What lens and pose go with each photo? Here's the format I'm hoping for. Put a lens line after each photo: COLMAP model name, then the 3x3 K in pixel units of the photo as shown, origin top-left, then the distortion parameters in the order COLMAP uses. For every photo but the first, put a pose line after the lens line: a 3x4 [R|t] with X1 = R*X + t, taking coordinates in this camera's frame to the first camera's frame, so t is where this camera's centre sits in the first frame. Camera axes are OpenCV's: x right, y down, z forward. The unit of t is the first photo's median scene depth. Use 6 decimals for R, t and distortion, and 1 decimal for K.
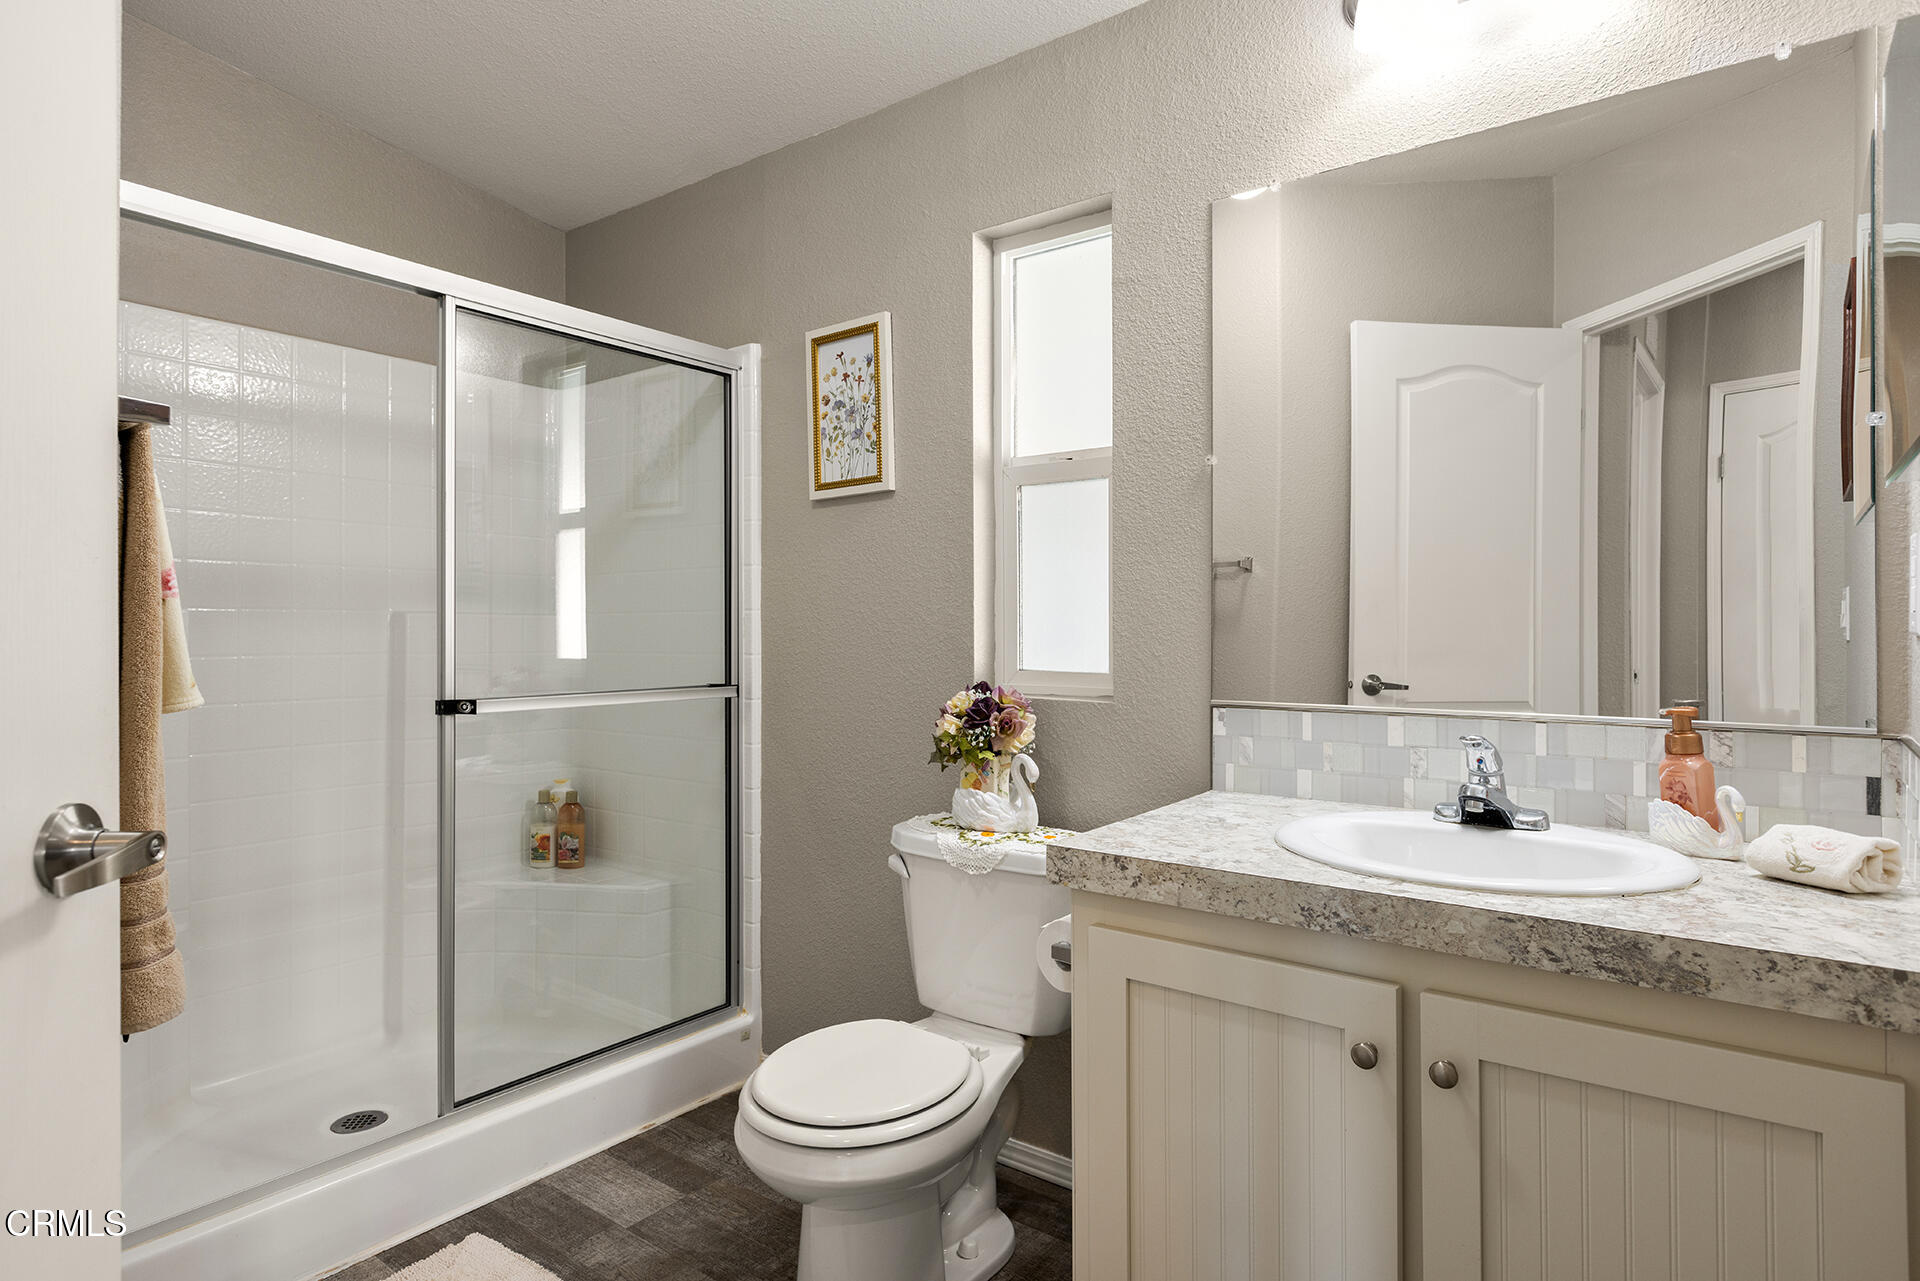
lens RADIAL K [[1008.7, 0, 960.0], [0, 1008.7, 640.5], [0, 0, 1]] dist [0.002543, 0.000753]
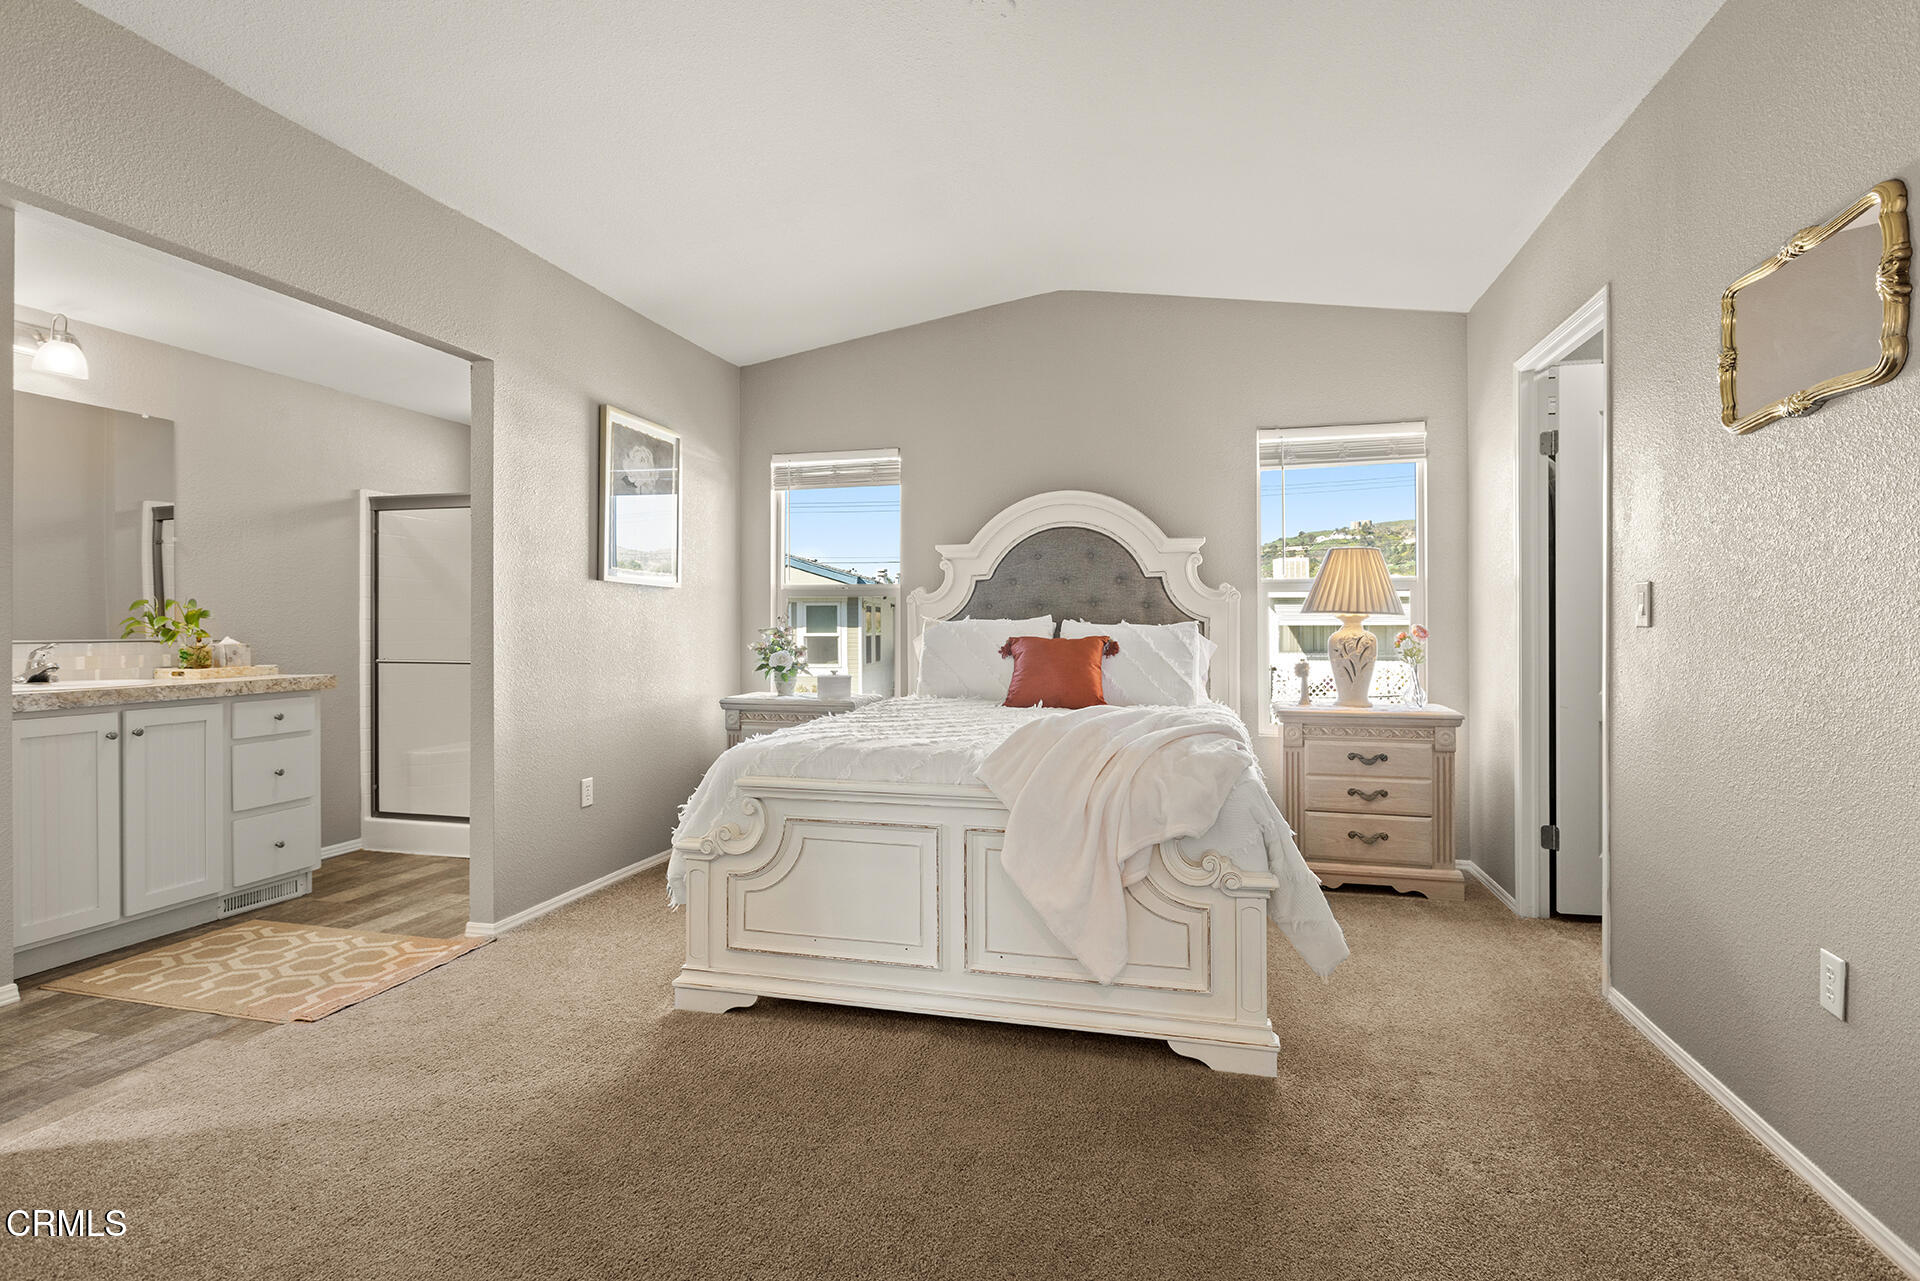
lens RADIAL K [[934.4, 0, 960.3], [0, 934.4, 625.5], [0, 0, 1]] dist [-0.000447, -0.000342]
pose [[-0.391826, 0.001140, 0.920039, -2.848615], [0.008055, 0.999965, 0.002191, 0.045829], [-0.920004, 0.008270, -0.391821, -0.311690]]
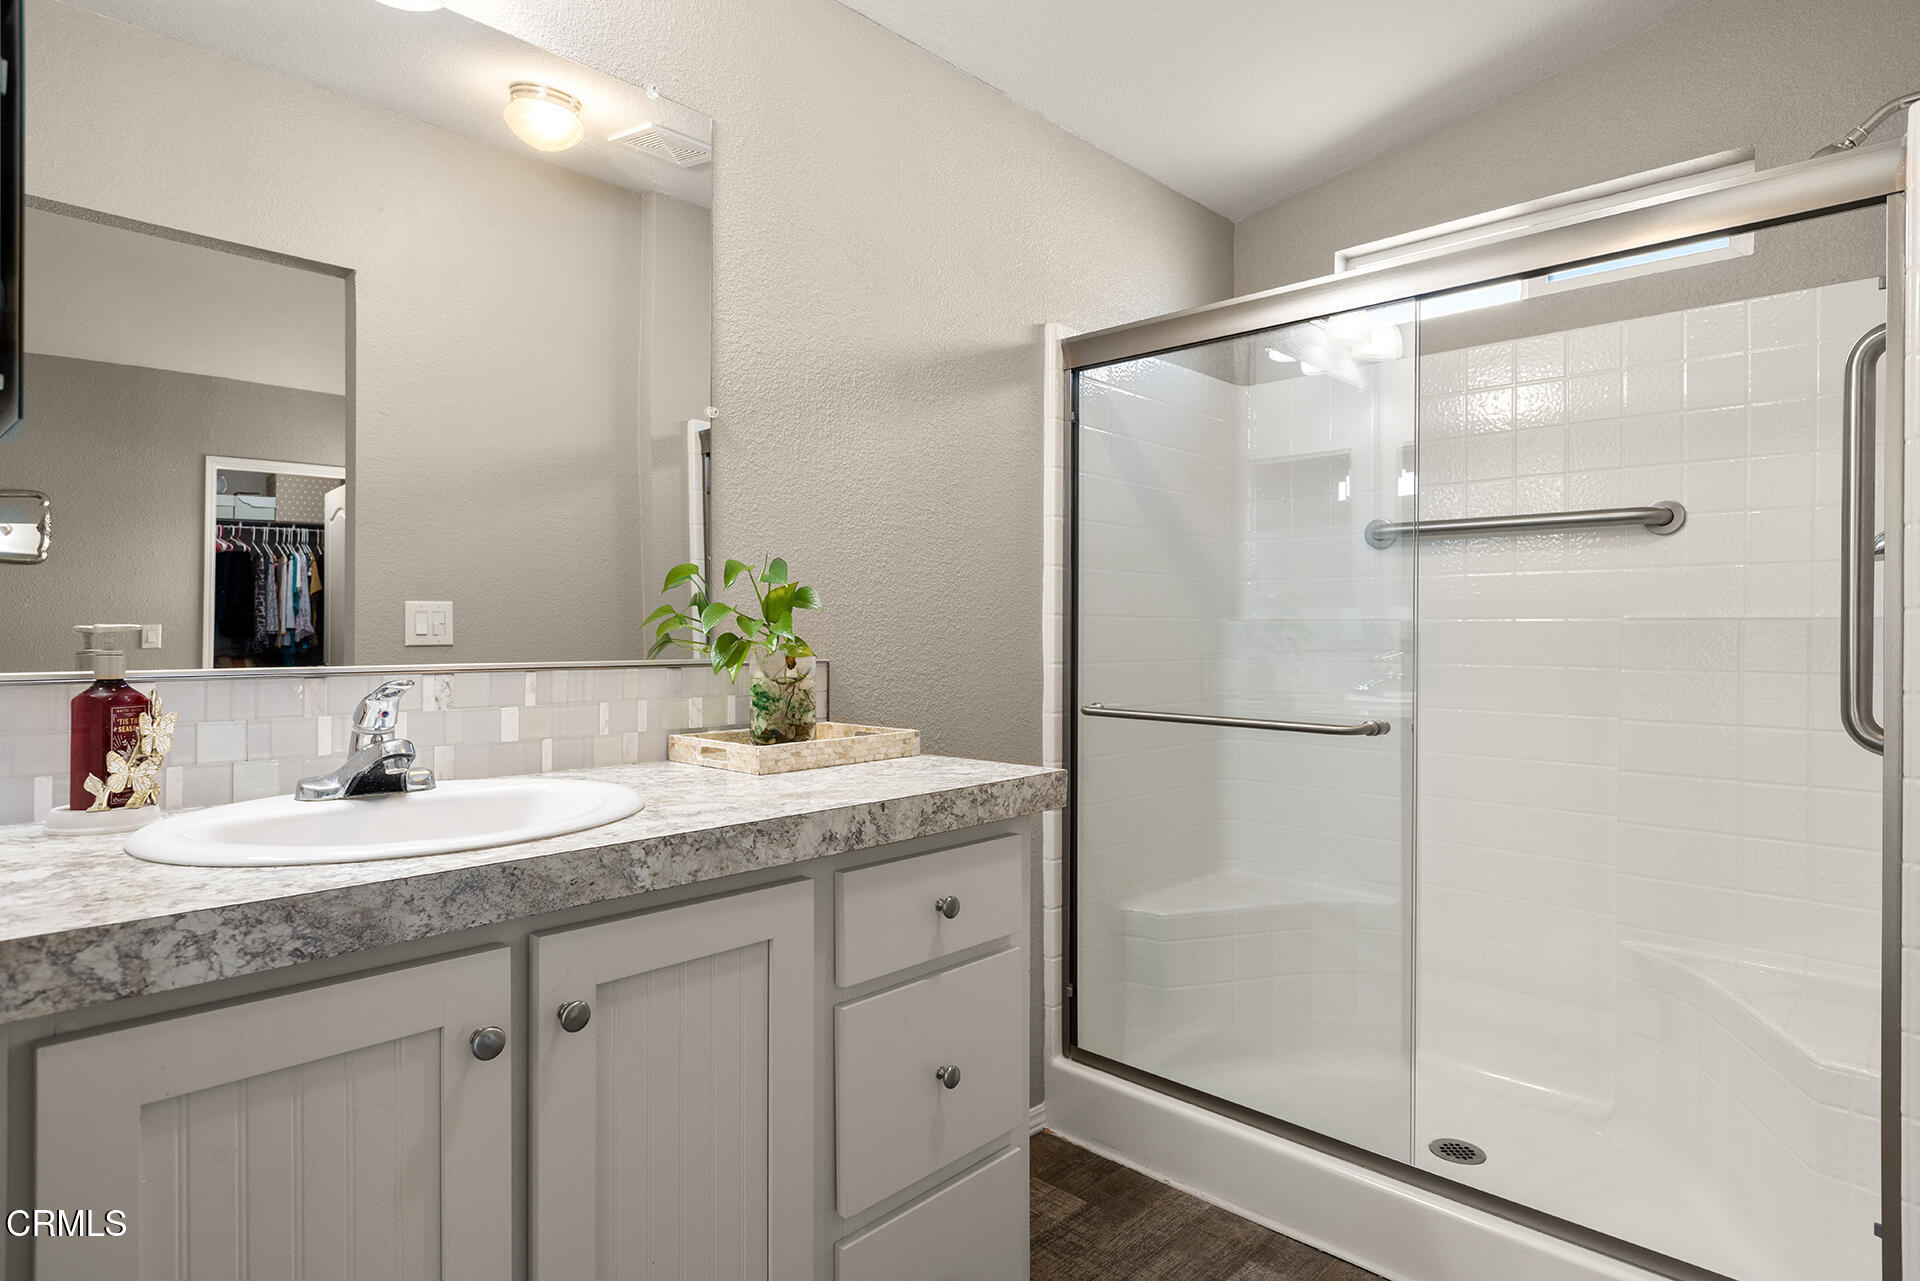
lens RADIAL K [[1008.7, 0, 960.0], [0, 1008.7, 640.5], [0, 0, 1]] dist [0.002543, 0.000753]
pose [[0.090740, -0.010323, 0.995821, -0.354334], [0.003890, 0.999942, 0.010011, 0.037620], [-0.995867, 0.002965, 0.090775, 0.397568]]
